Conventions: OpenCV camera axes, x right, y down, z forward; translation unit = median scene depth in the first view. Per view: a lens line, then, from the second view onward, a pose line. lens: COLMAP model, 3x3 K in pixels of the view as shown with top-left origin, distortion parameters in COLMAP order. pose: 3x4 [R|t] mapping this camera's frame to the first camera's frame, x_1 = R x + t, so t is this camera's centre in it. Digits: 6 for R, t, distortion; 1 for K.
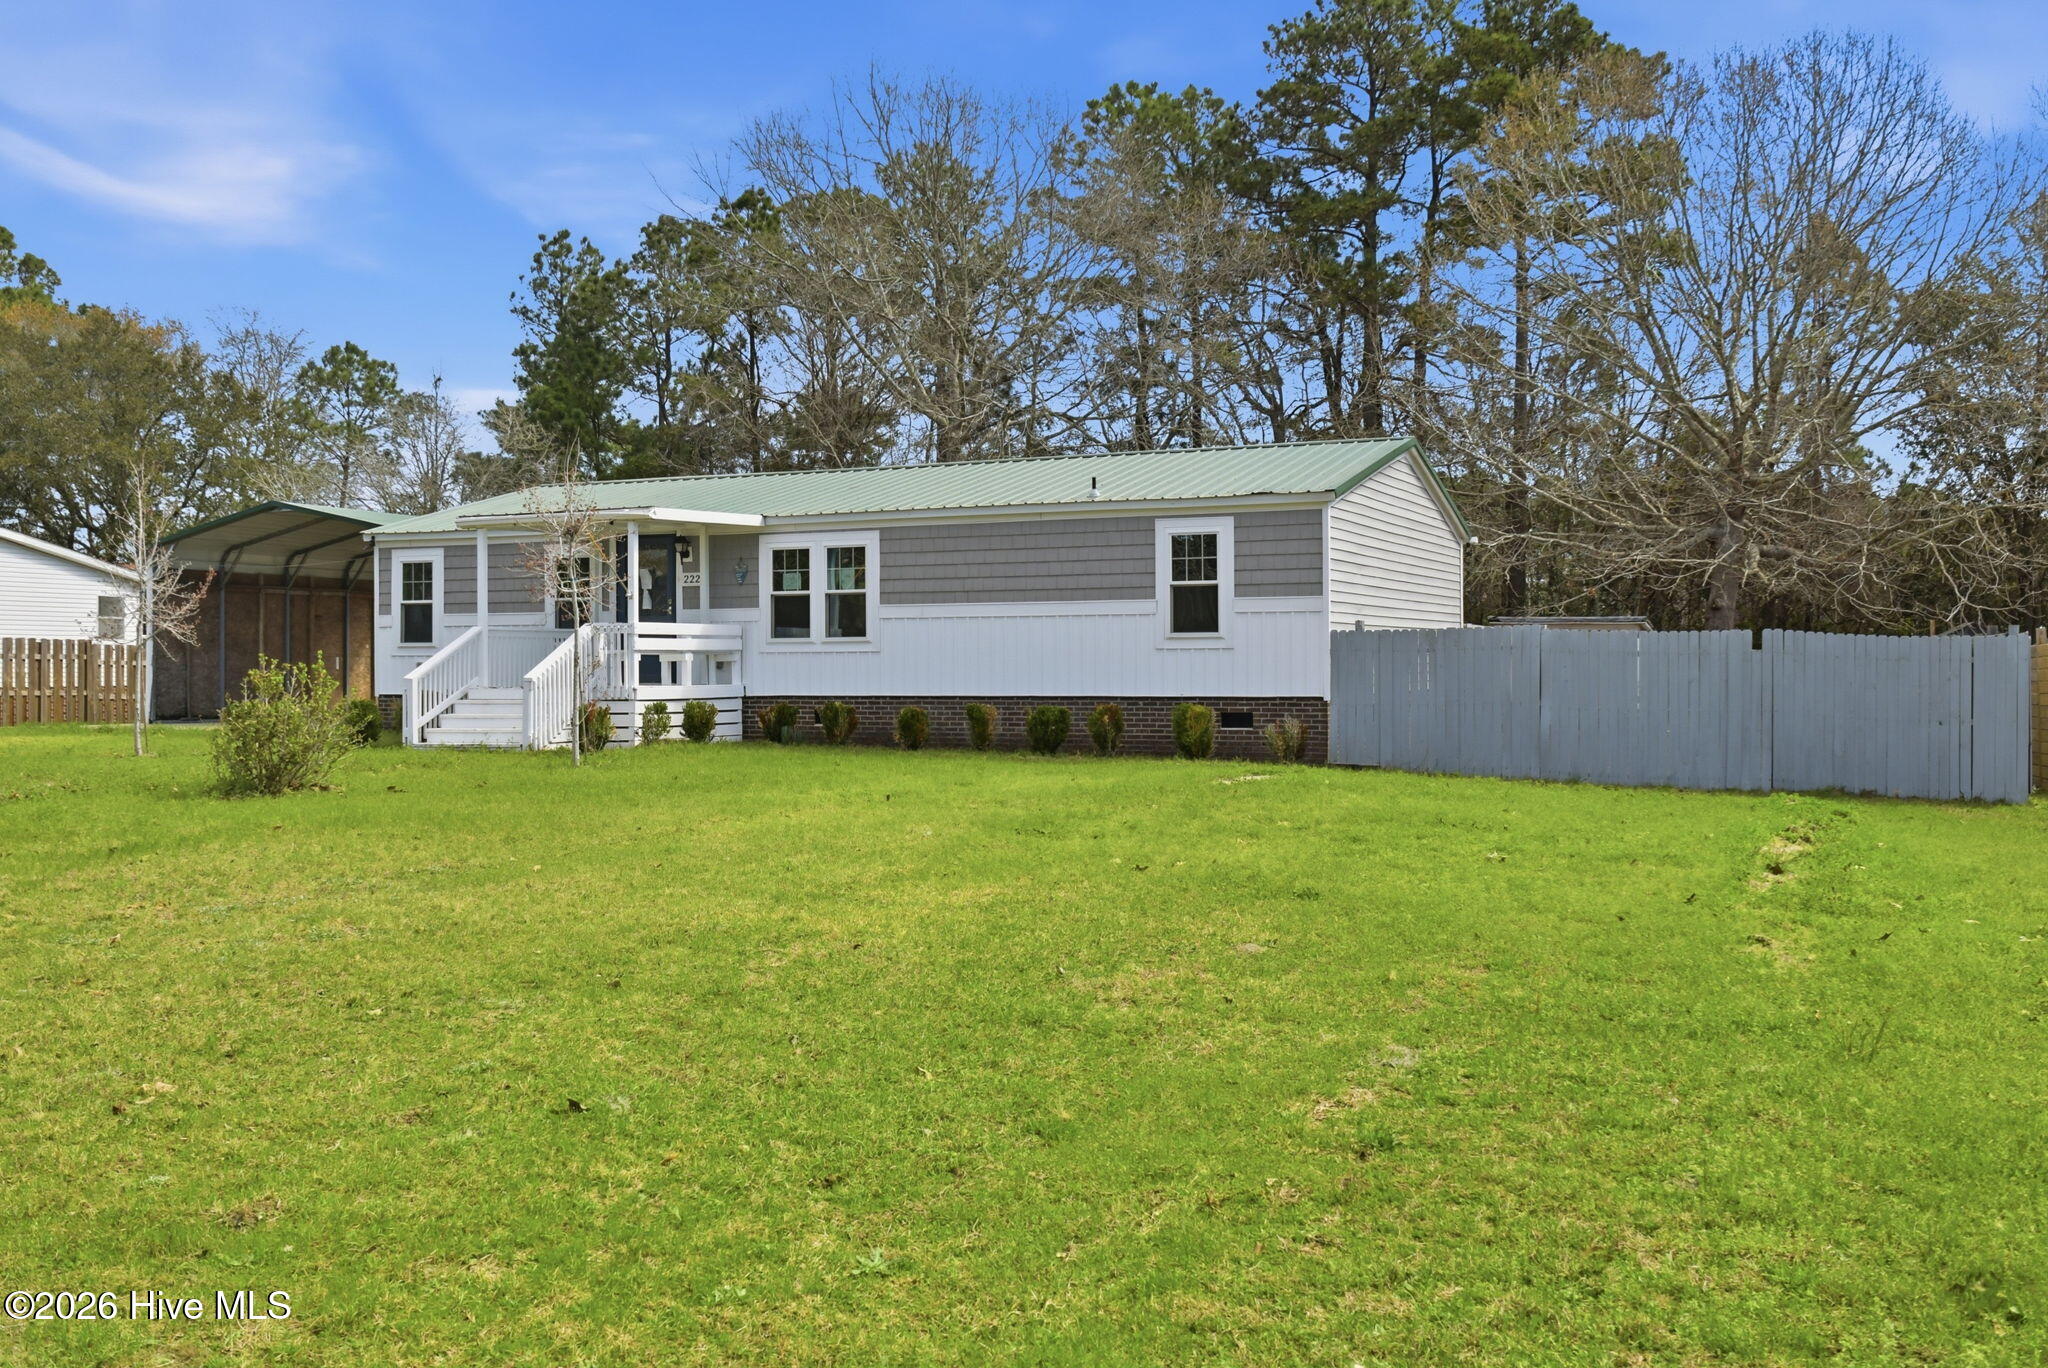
lens RADIAL K [[1932.9, 0, 1024.0], [0, 1932.9, 684.0], [0, 0, 1]] dist [-0.003774, 0.011210]
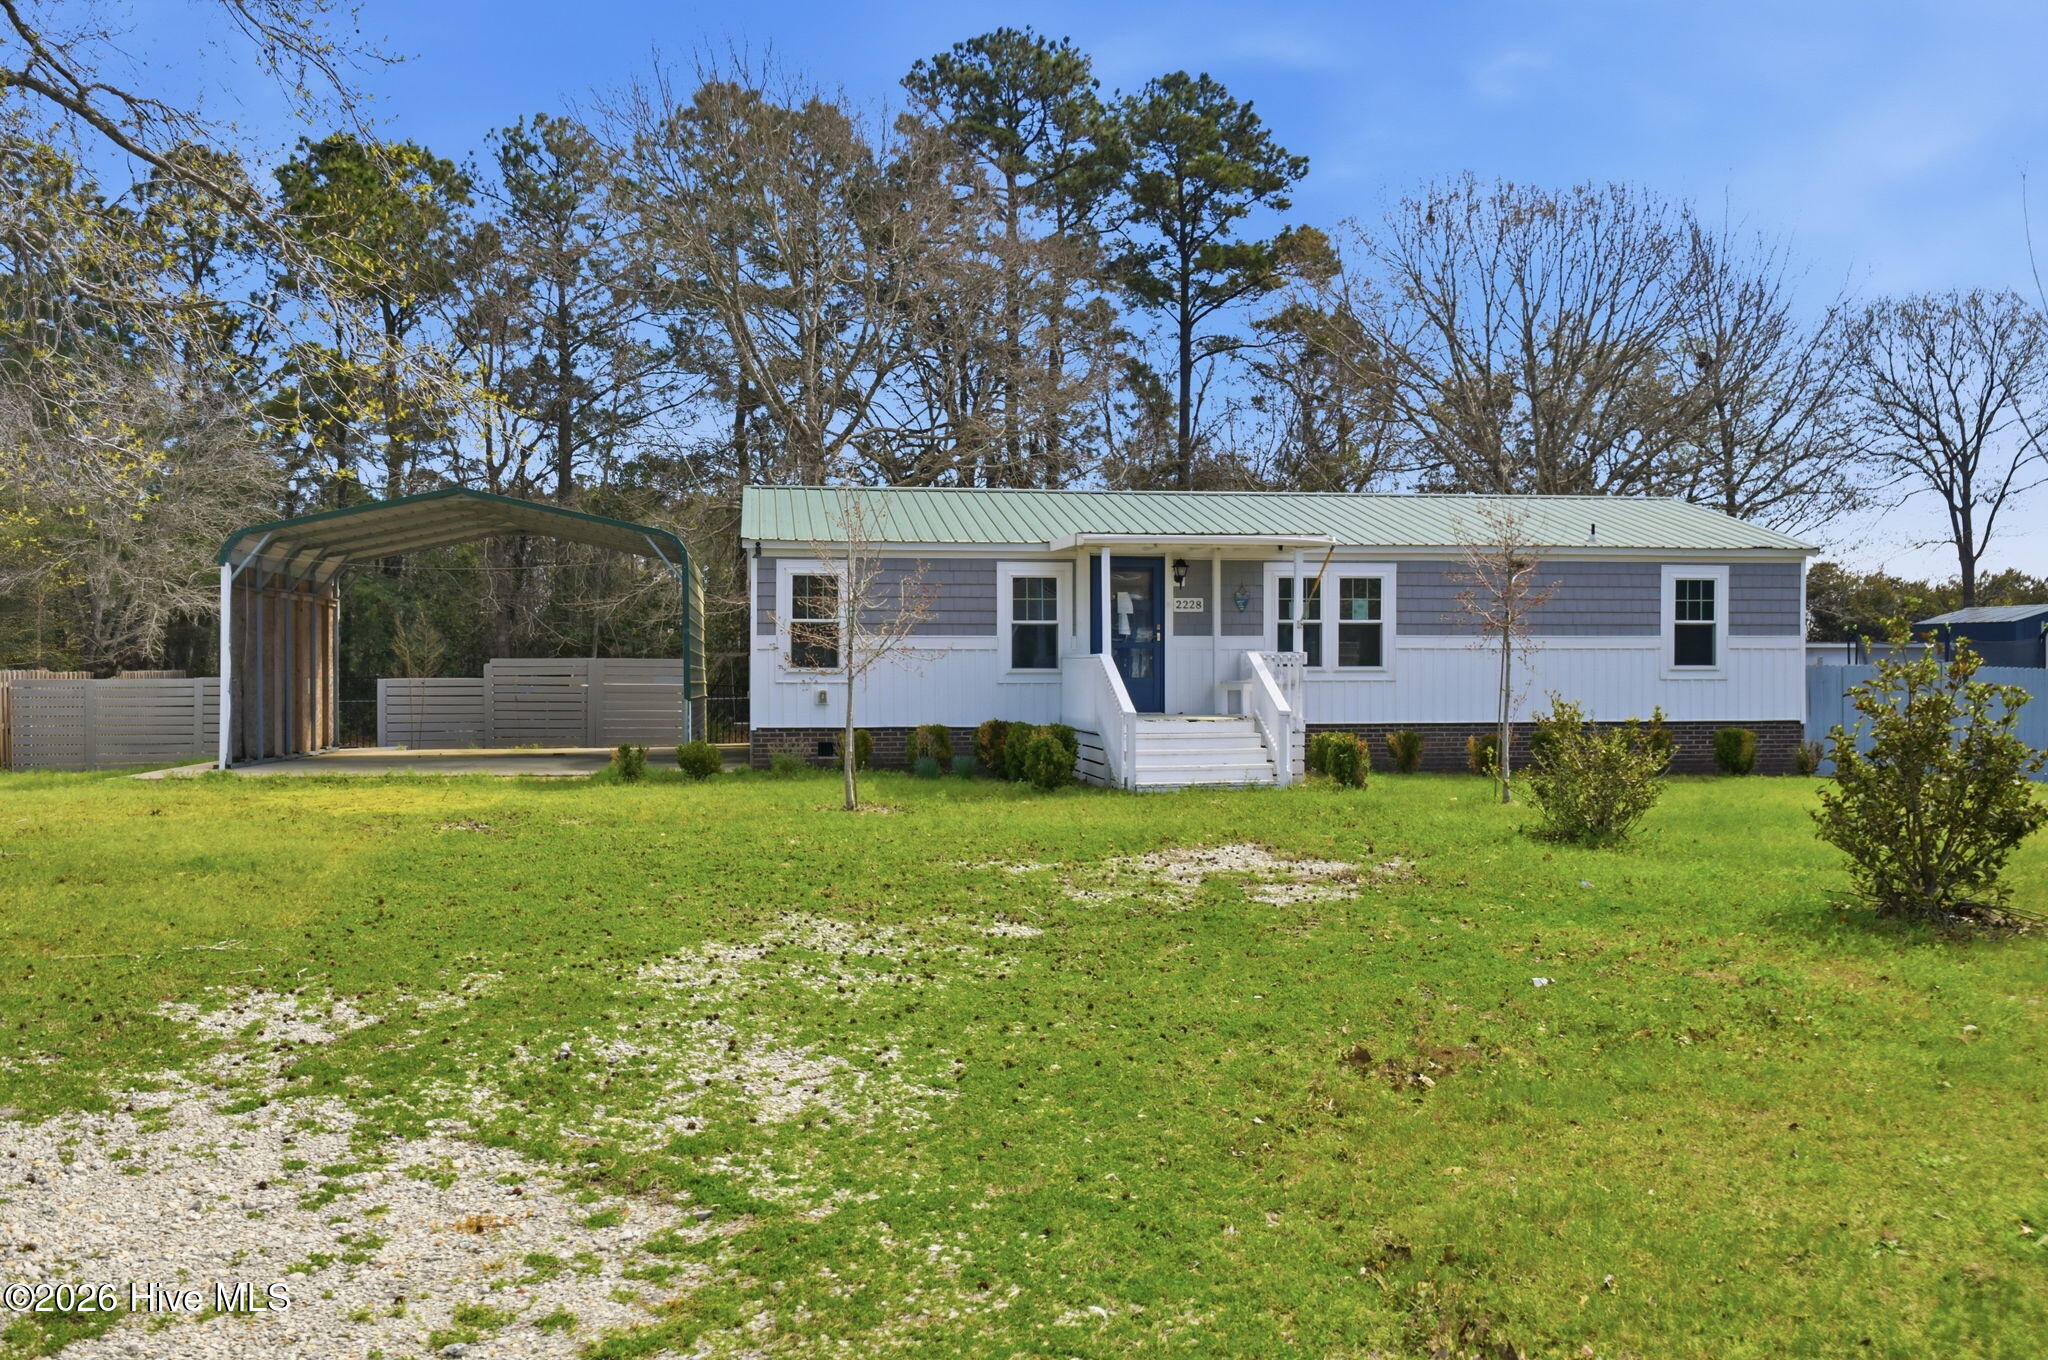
lens RADIAL K [[1747.6, 0, 1025.6], [0, 1747.6, 705.6], [0, 0, 1]] dist [0.006262, 0.005290]
pose [[0.841100, 0.000122, 0.540879, -0.743009], [0.004847, 0.999958, -0.007763, 0.002817], [-0.540857, 0.009151, 0.841065, 0.320395]]
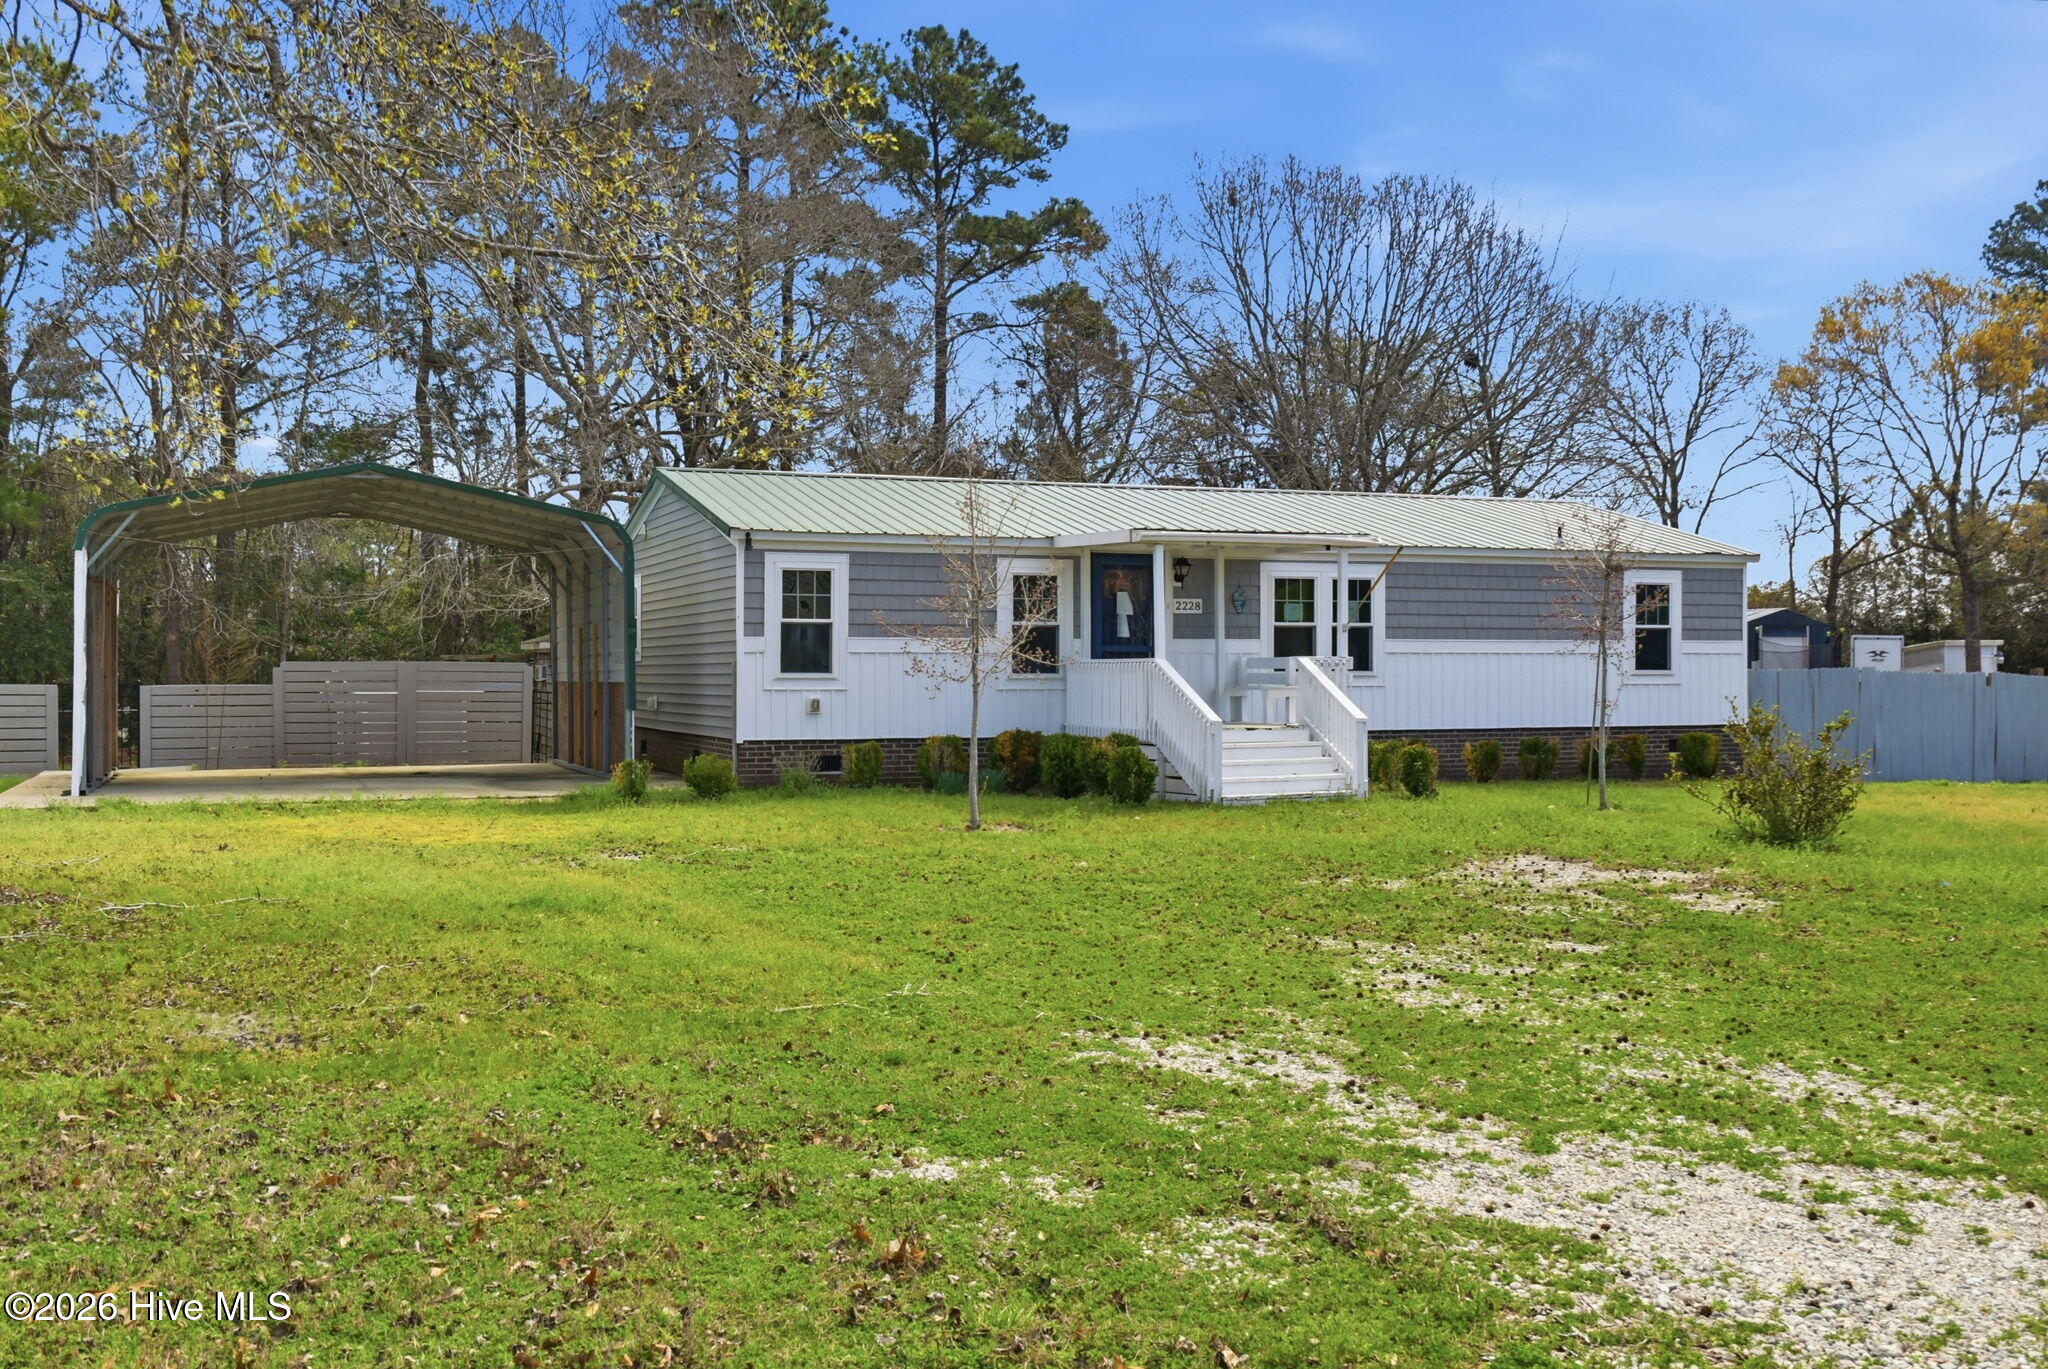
lens RADIAL K [[1932.9, 0, 1024.0], [0, 1932.9, 684.5], [0, 0, 1]] dist [-0.003774, 0.011210]
pose [[0.692253, 0.006289, 0.721627, -0.920930], [0.012031, 0.999722, -0.020253, 0.000481], [-0.721554, 0.022702, 0.691985, 0.442790]]
